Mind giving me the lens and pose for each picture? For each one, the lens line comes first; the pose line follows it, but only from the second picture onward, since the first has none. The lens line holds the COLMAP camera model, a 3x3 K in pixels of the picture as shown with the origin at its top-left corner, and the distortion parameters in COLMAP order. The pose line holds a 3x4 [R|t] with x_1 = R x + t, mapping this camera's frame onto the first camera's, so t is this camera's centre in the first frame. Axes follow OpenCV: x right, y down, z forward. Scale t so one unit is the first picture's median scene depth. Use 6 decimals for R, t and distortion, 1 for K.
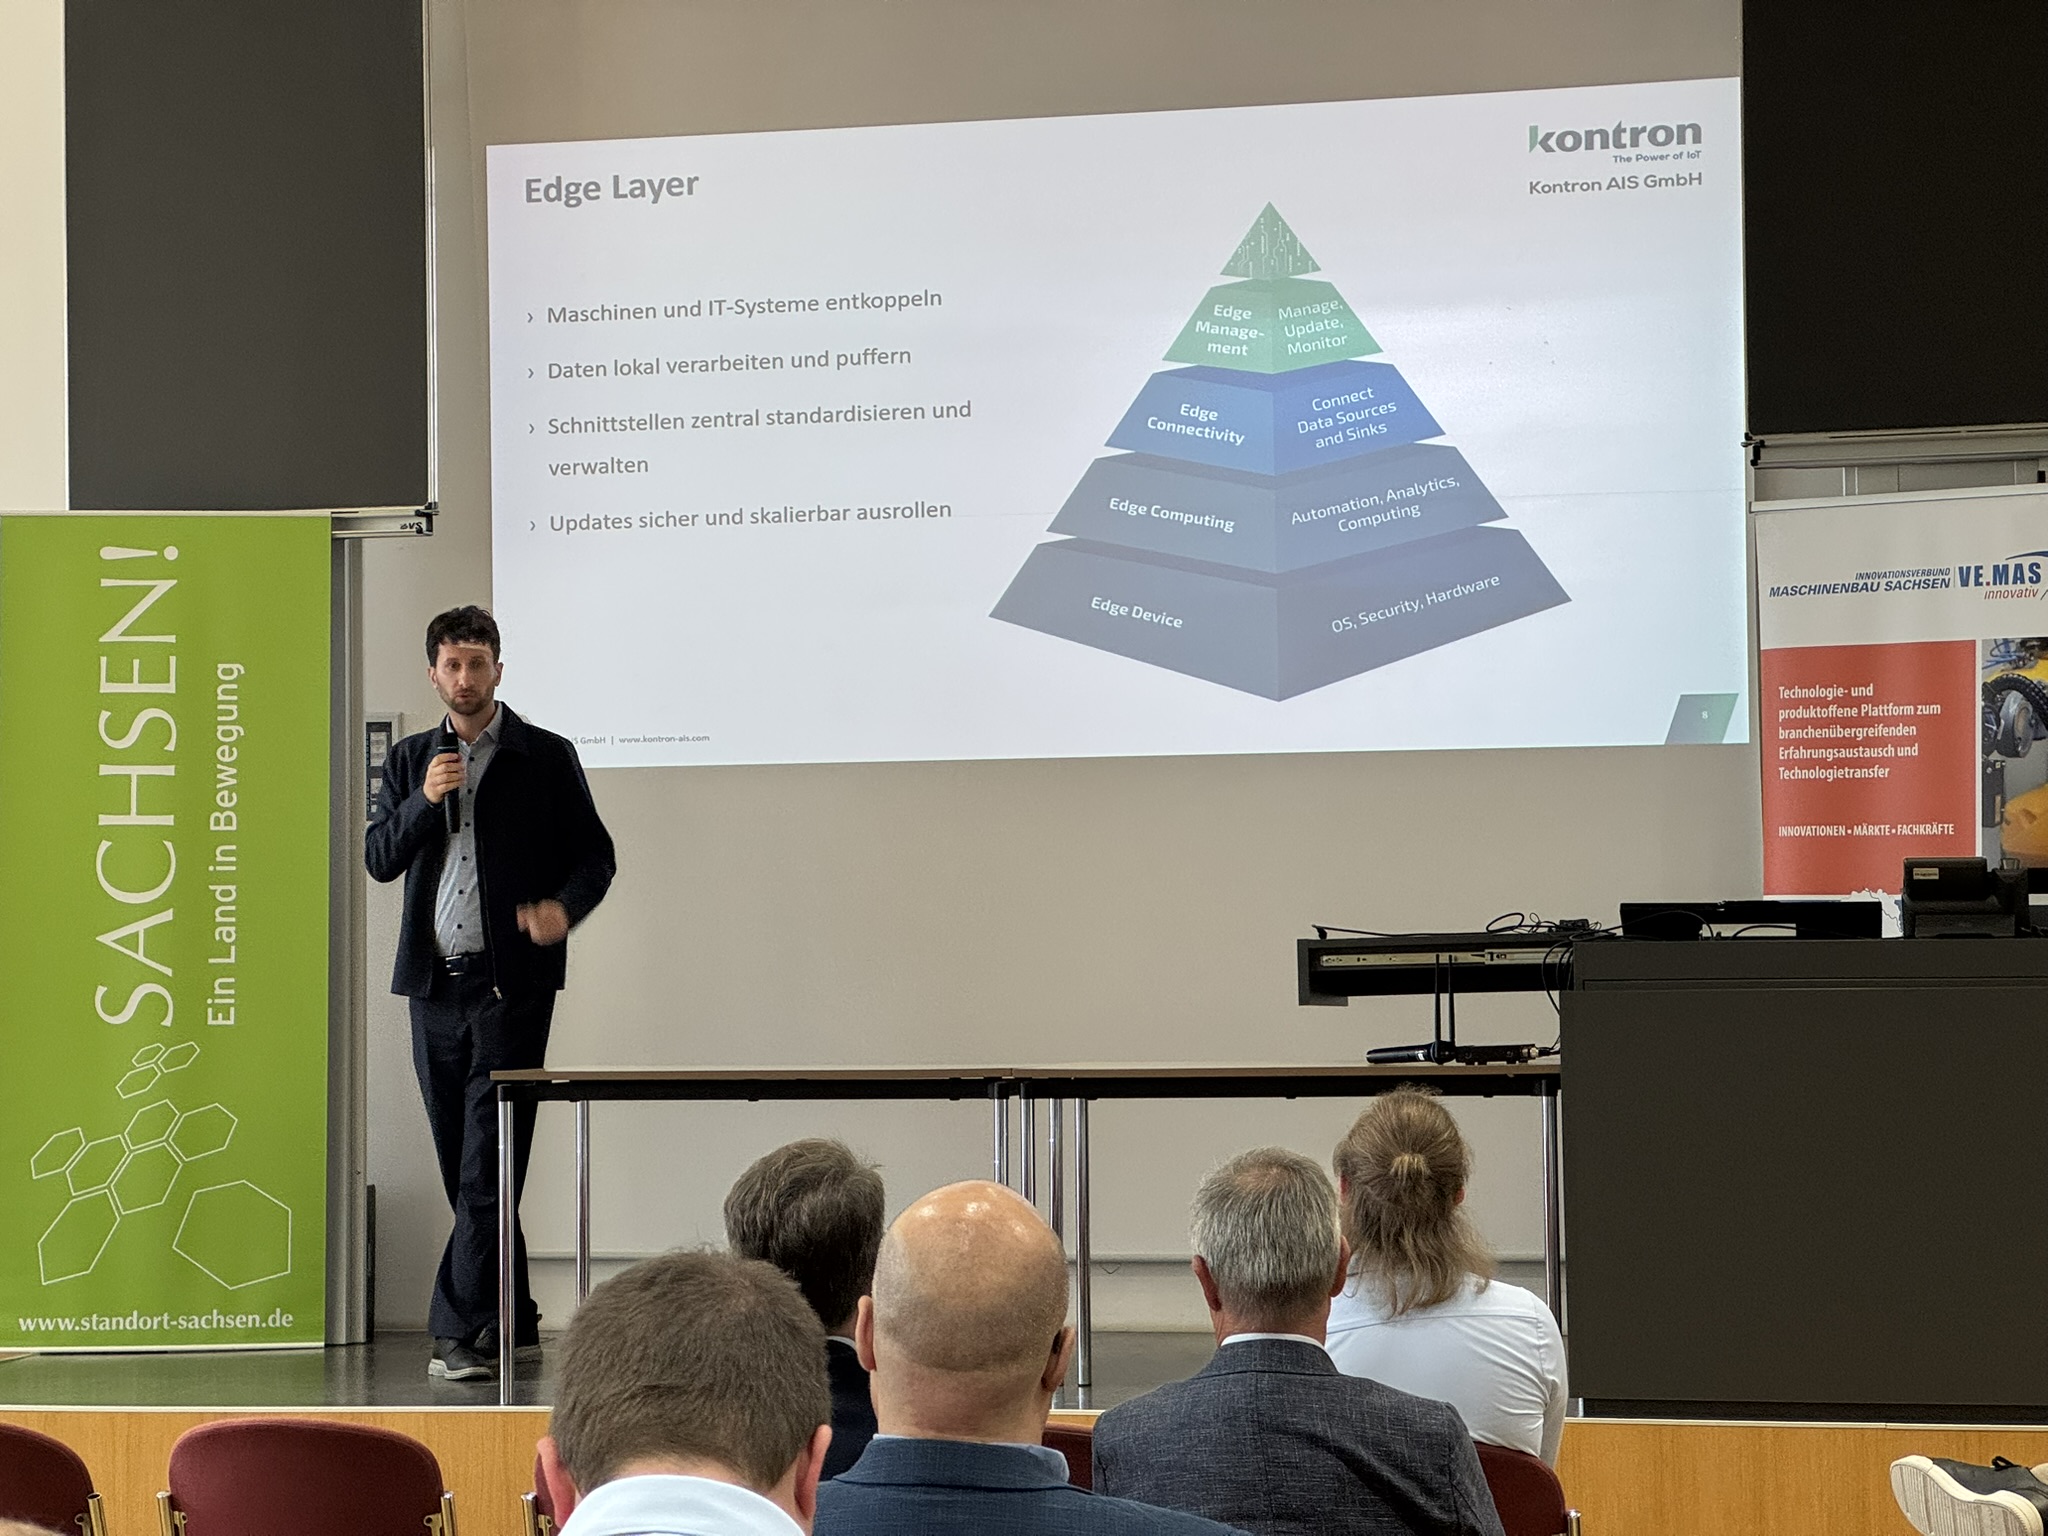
lens RADIAL K [[4443.5, 0, 976.6], [0, 4443.5, 728.9], [0, 0, 1]] dist [0.150970, 0.000000]
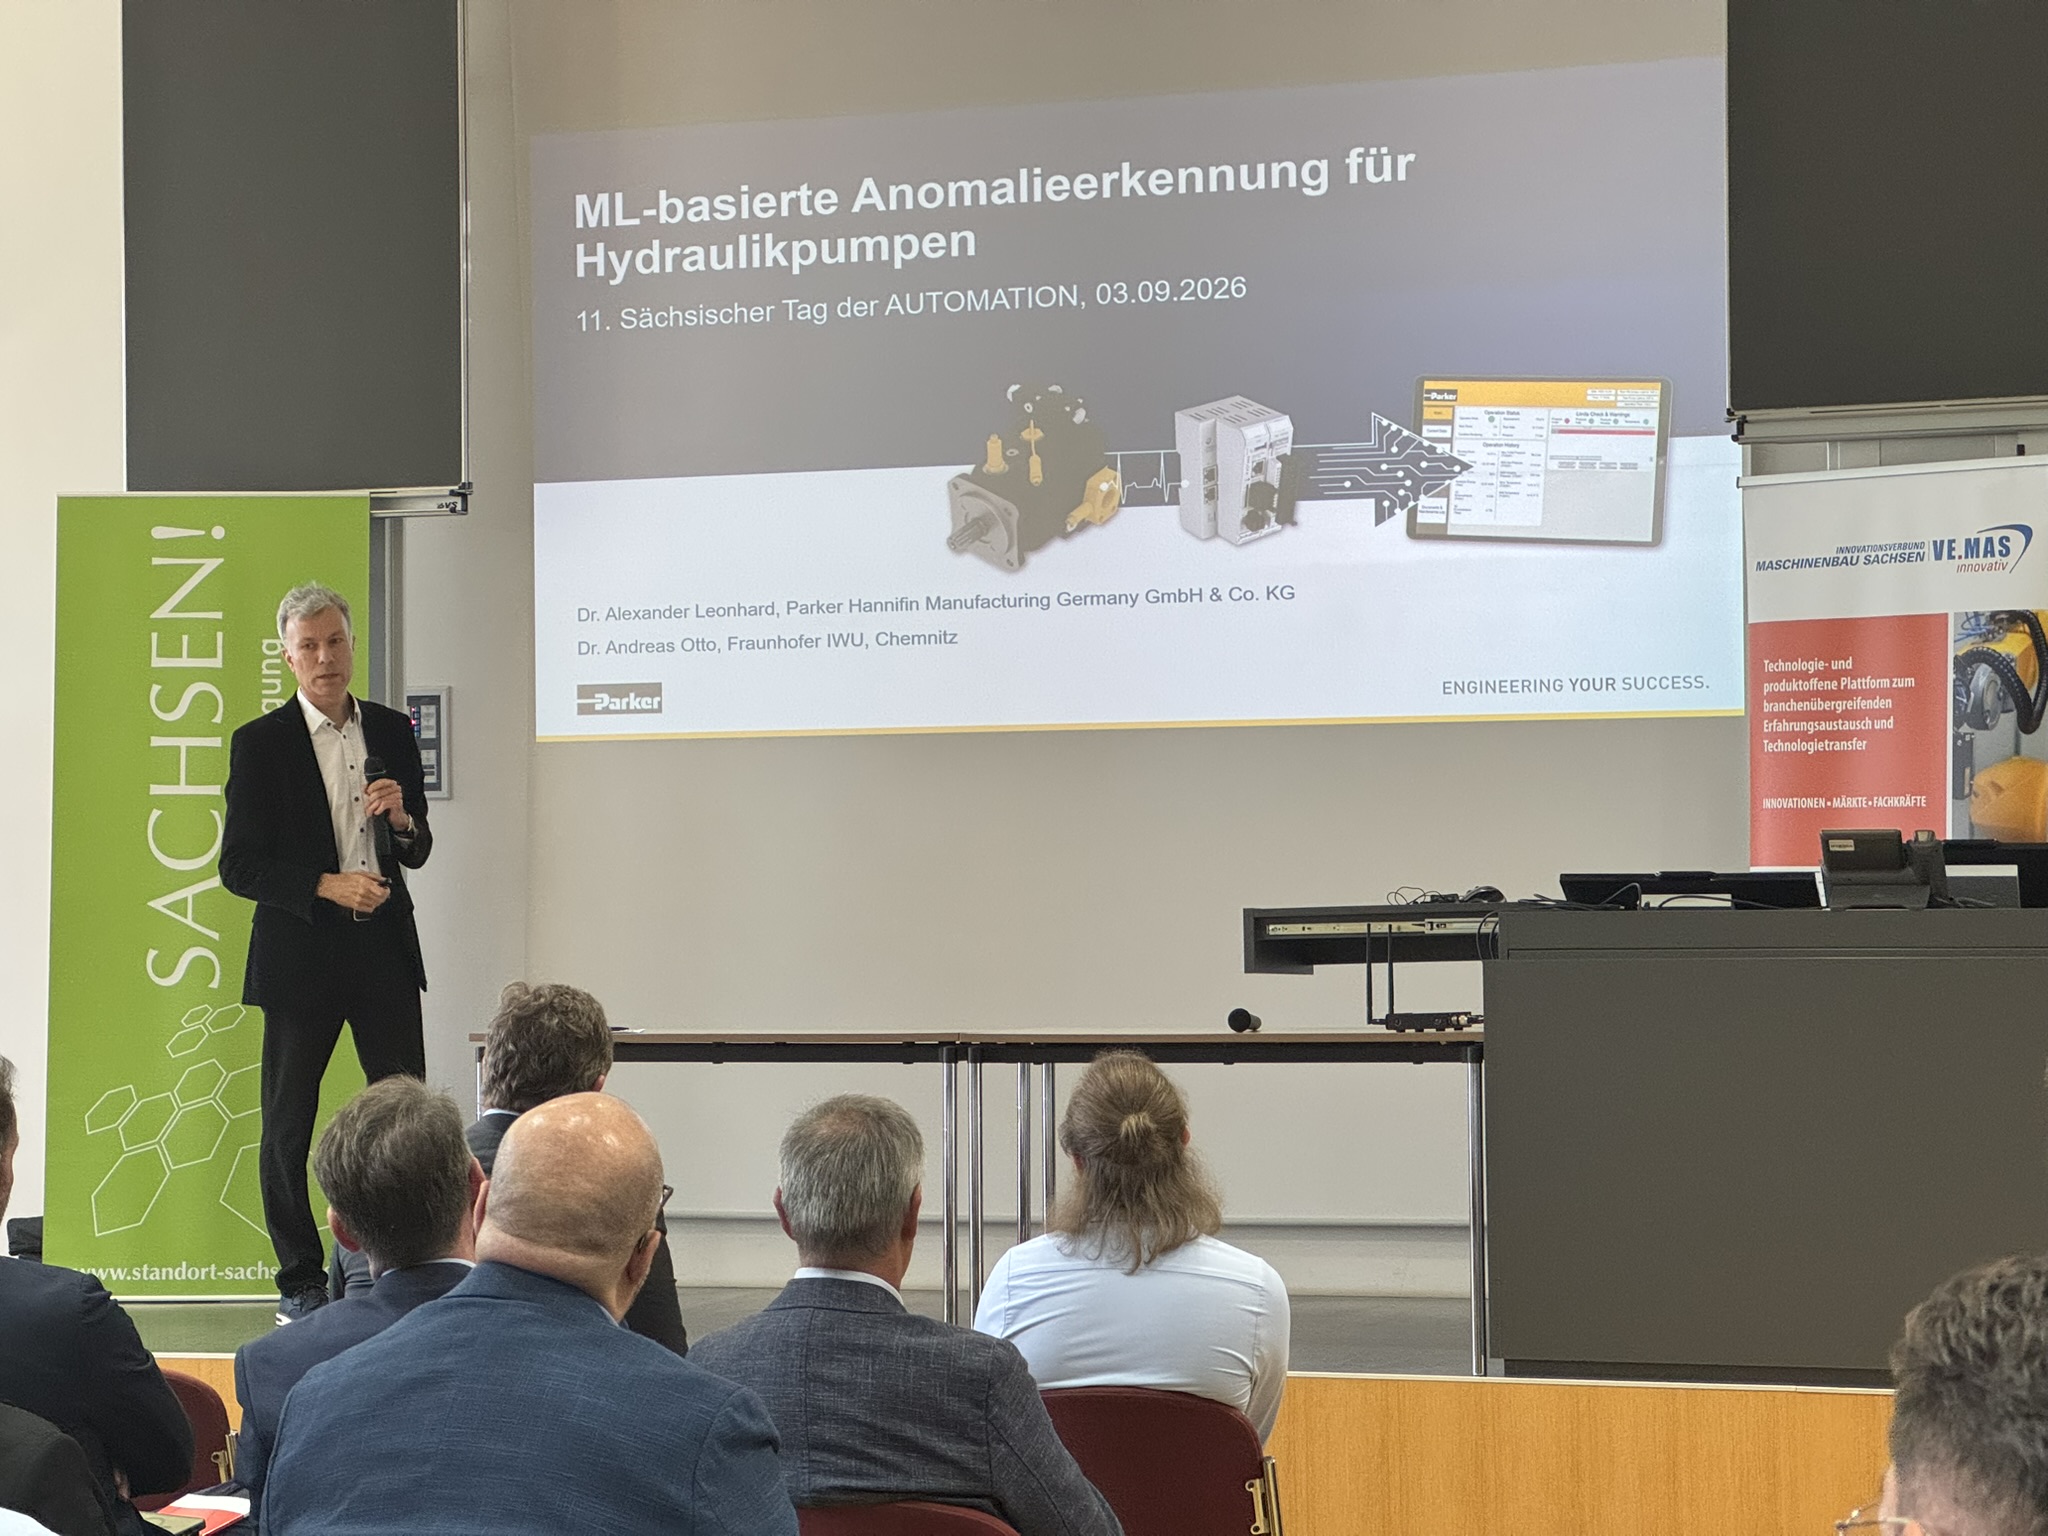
lens RADIAL K [[4443.5, 0, 987.6], [0, 4443.5, 748.1], [0, 0, 1]] dist [0.150970, 0.000000]
pose [[0.997003, 0.000453, -0.077367, 0.083321], [0.000411, 0.999938, 0.011152, -0.000845], [0.077368, -0.011151, 0.996940, -0.020463]]
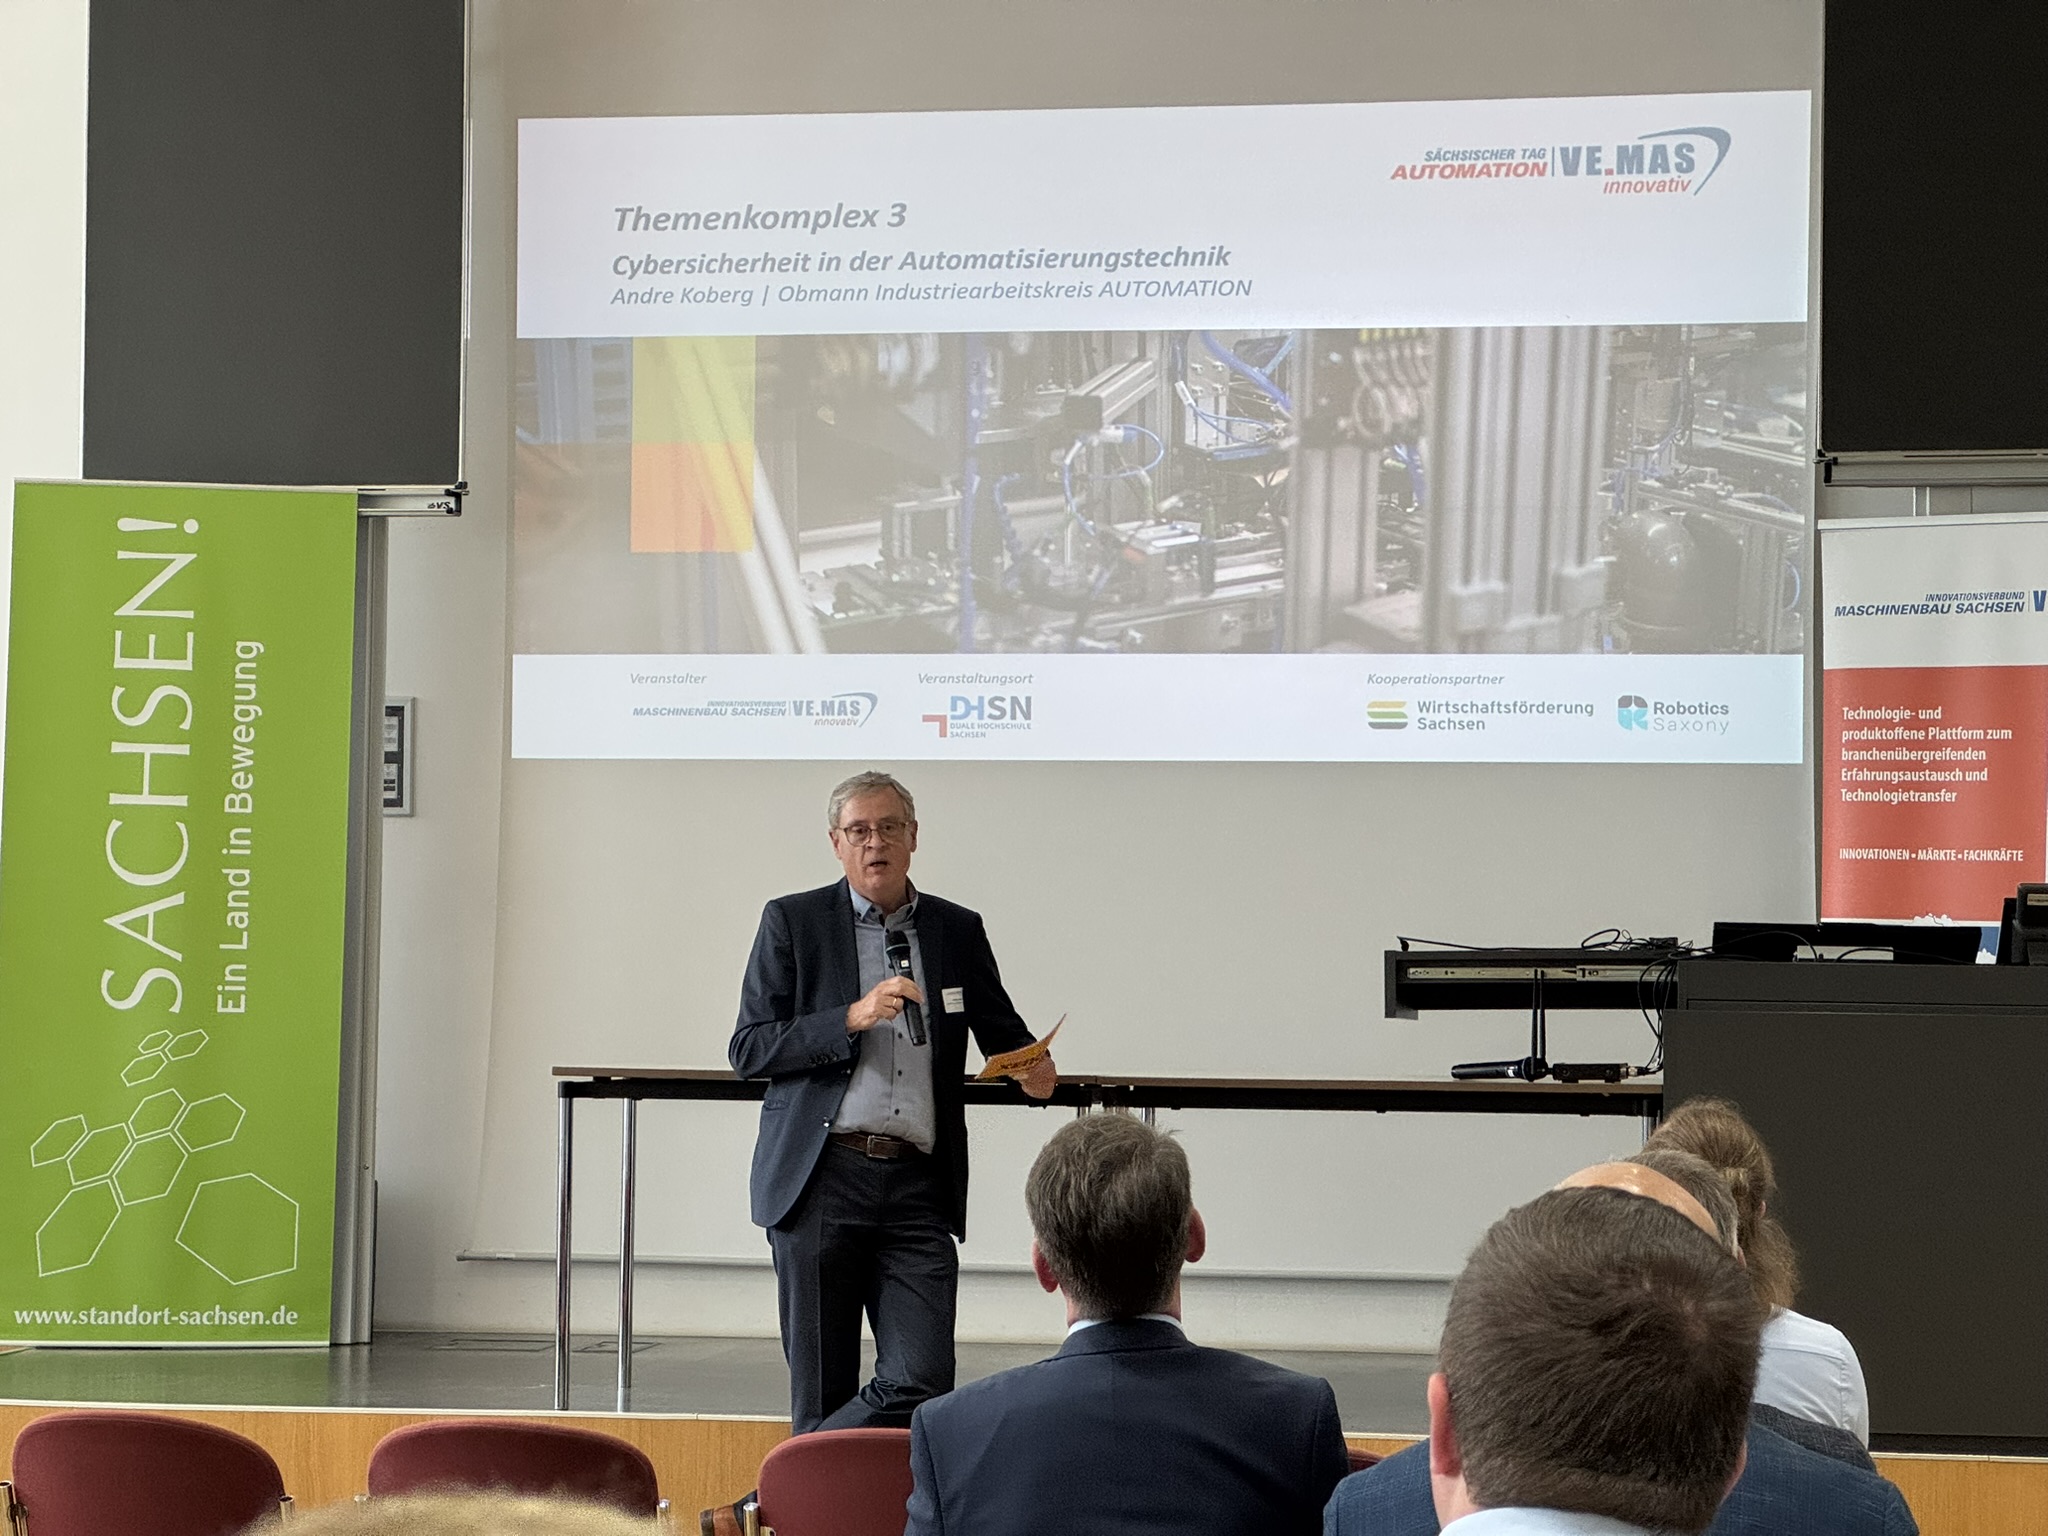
lens RADIAL K [[4443.5, 0, 982.4], [0, 4443.5, 736.5], [0, 0, 1]] dist [0.150970, 0.000000]
pose [[0.998284, 0.026522, 0.052213, -0.062179], [-0.026459, 0.999648, -0.001897, 0.003945], [-0.052245, 0.000512, 0.998634, 0.022131]]
